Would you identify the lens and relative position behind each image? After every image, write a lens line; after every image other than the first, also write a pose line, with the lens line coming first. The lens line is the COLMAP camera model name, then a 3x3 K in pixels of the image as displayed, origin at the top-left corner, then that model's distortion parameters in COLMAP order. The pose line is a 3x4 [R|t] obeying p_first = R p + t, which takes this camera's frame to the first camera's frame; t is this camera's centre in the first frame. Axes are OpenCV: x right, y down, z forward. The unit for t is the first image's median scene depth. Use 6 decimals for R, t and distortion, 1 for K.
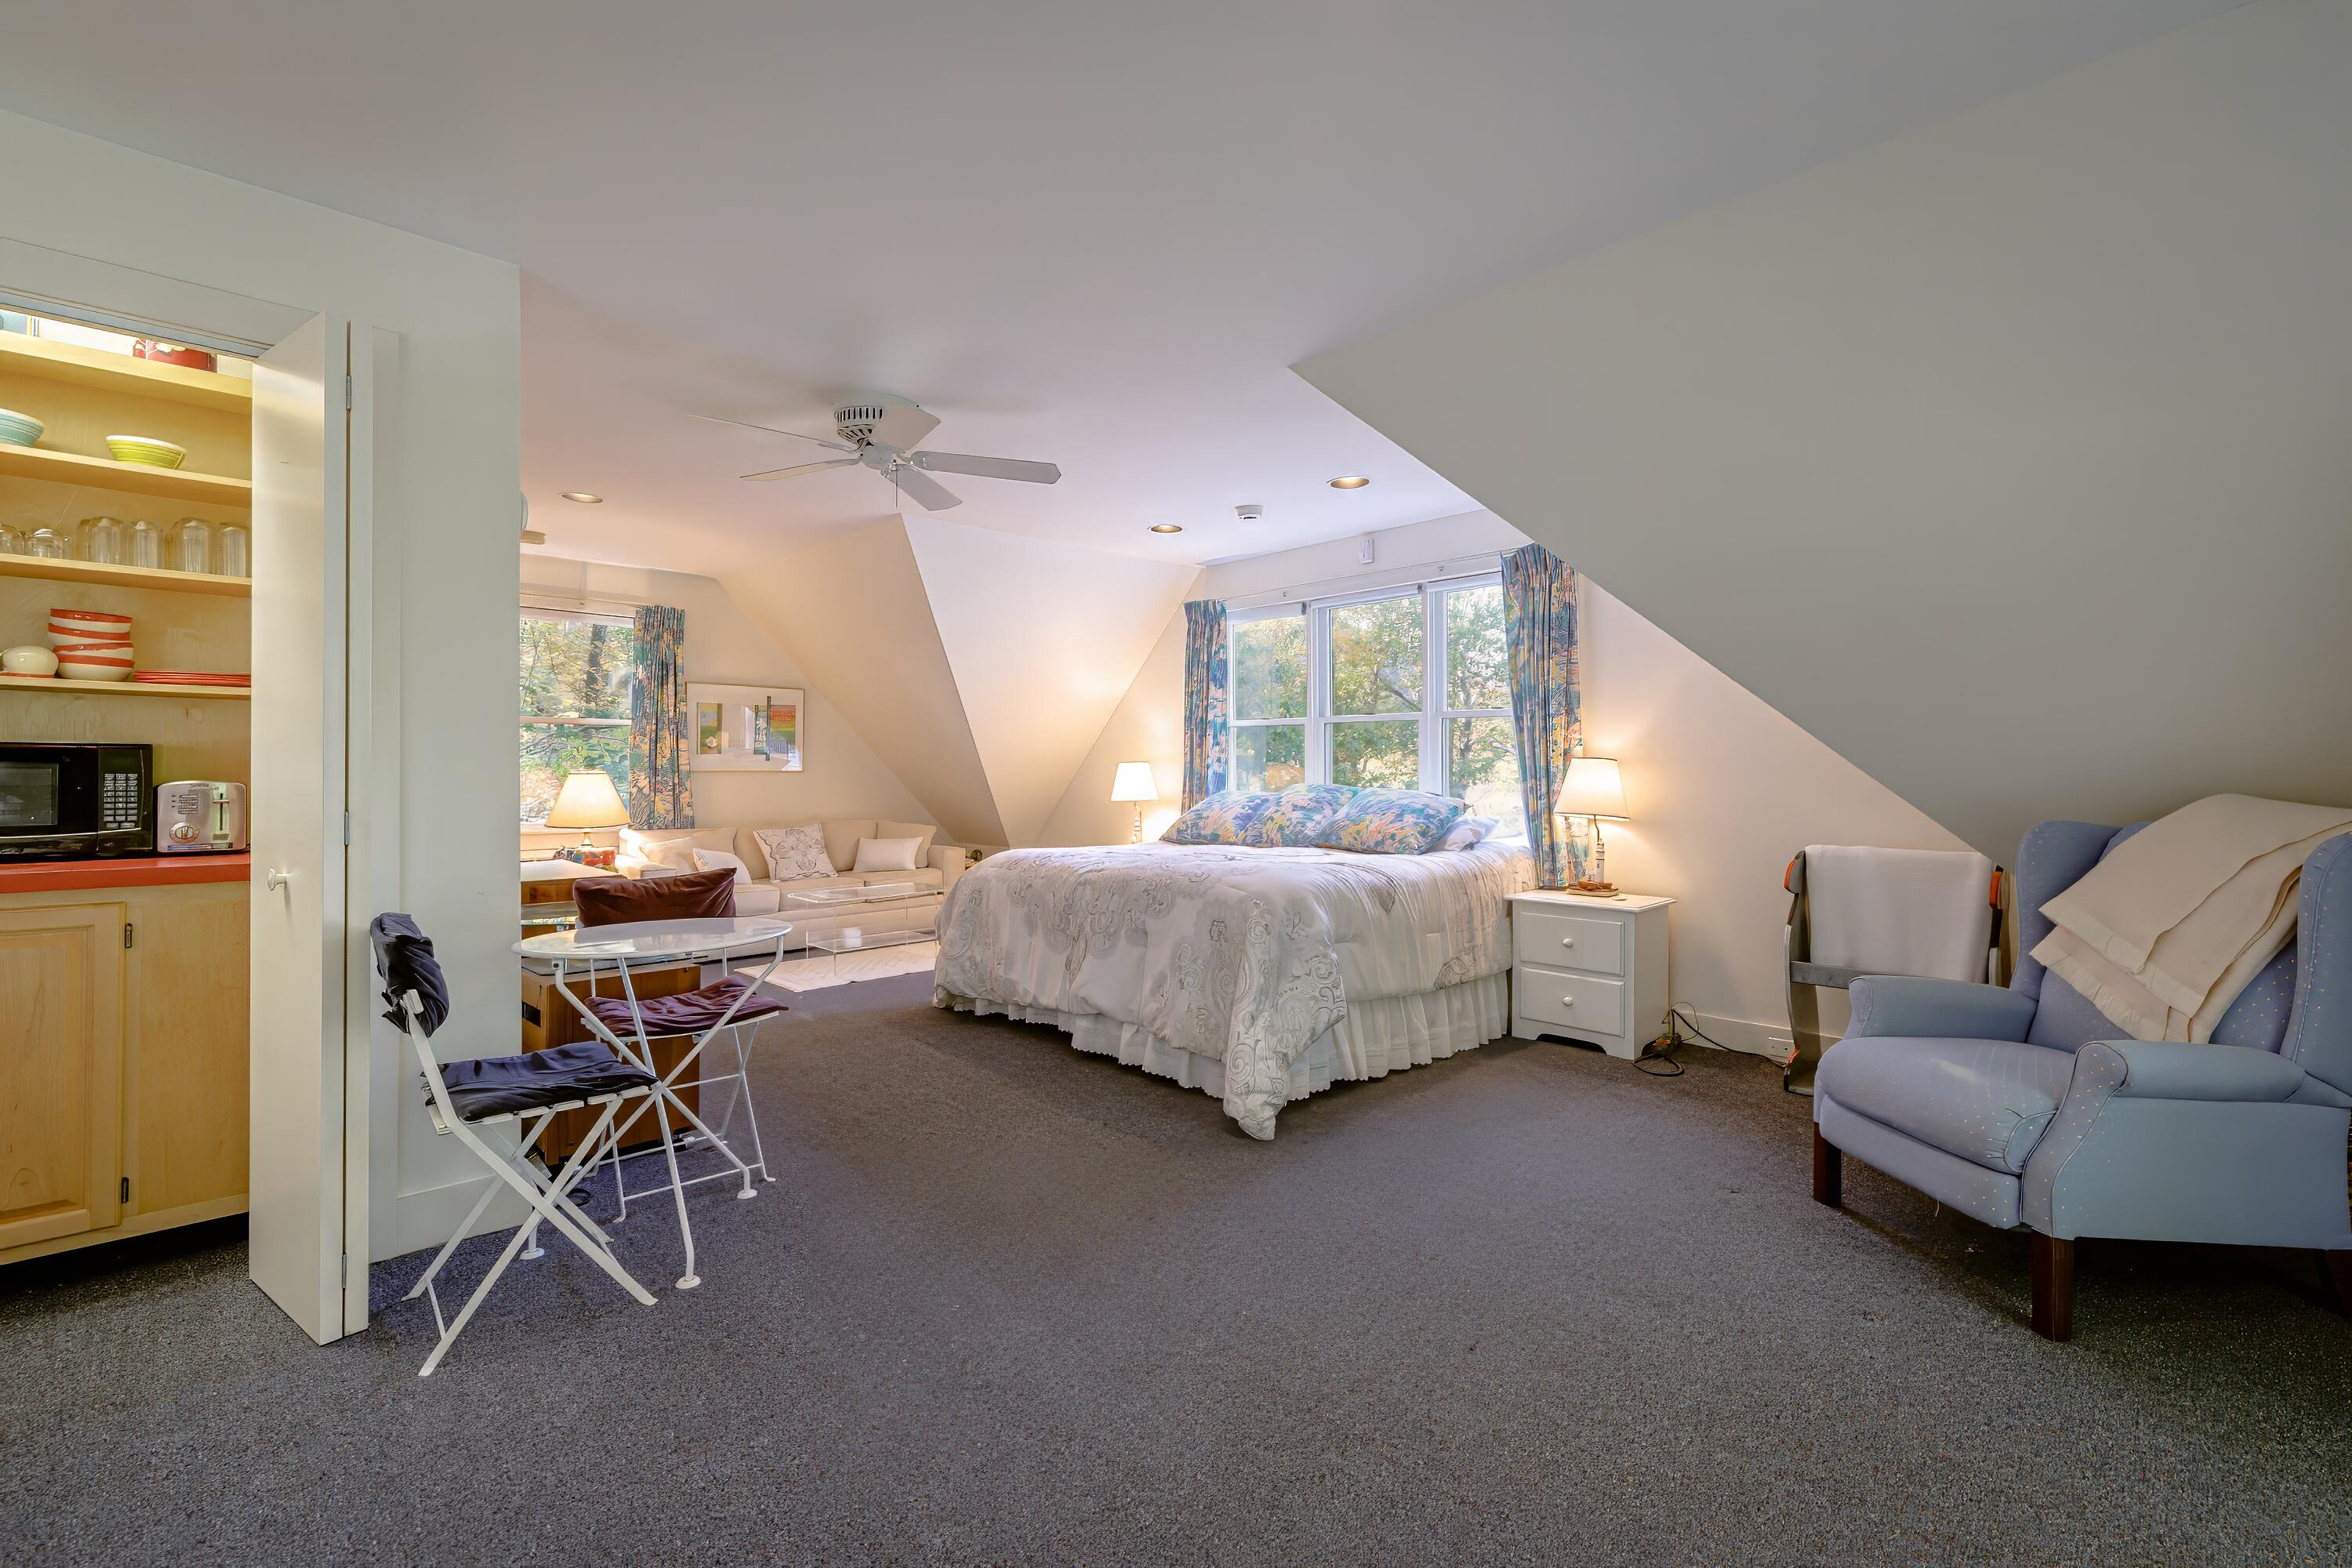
lens RADIAL K [[973.6, 0, 1174.8], [0, 973.6, 775.2], [0, 0, 1]] dist [0.001403, 0.000289]
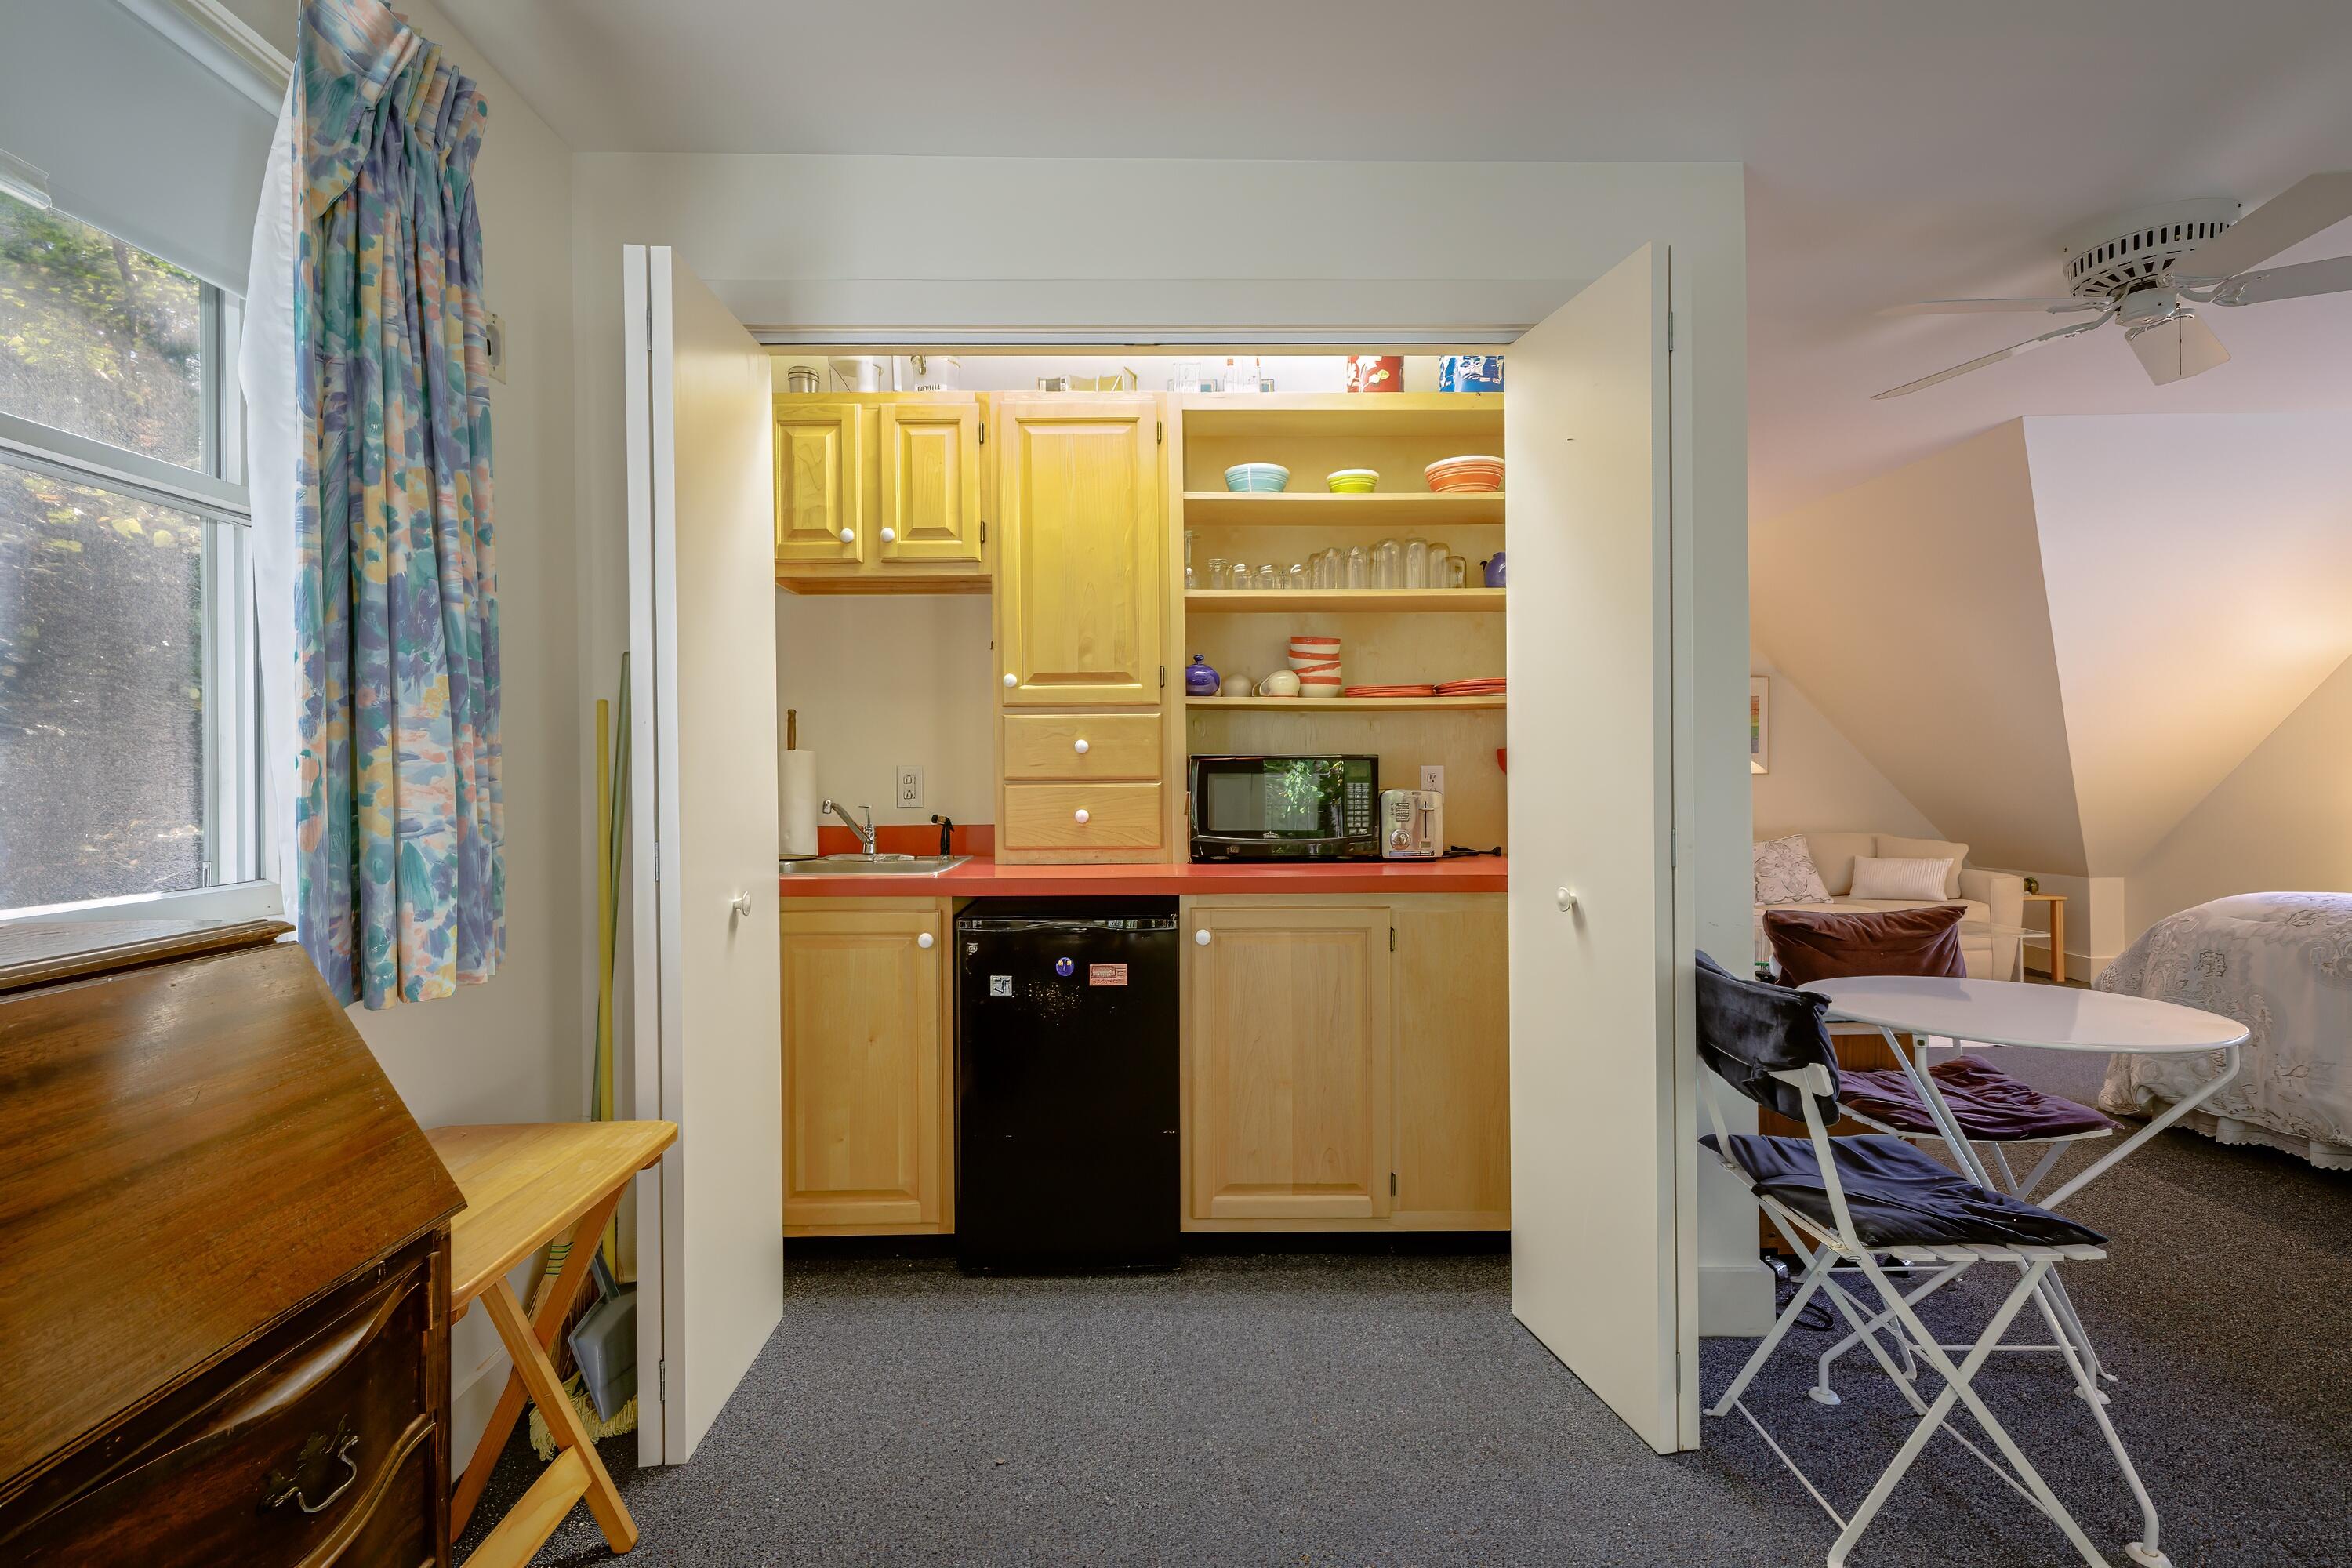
lens RADIAL K [[973.6, 0, 1174.8], [0, 973.6, 775.2], [0, 0, 1]] dist [0.001403, 0.000289]
pose [[0.743119, -0.008028, -0.669111, -0.499840], [0.007086, 0.999966, -0.004129, -0.006378], [0.669122, -0.001673, 0.743151, 0.069685]]
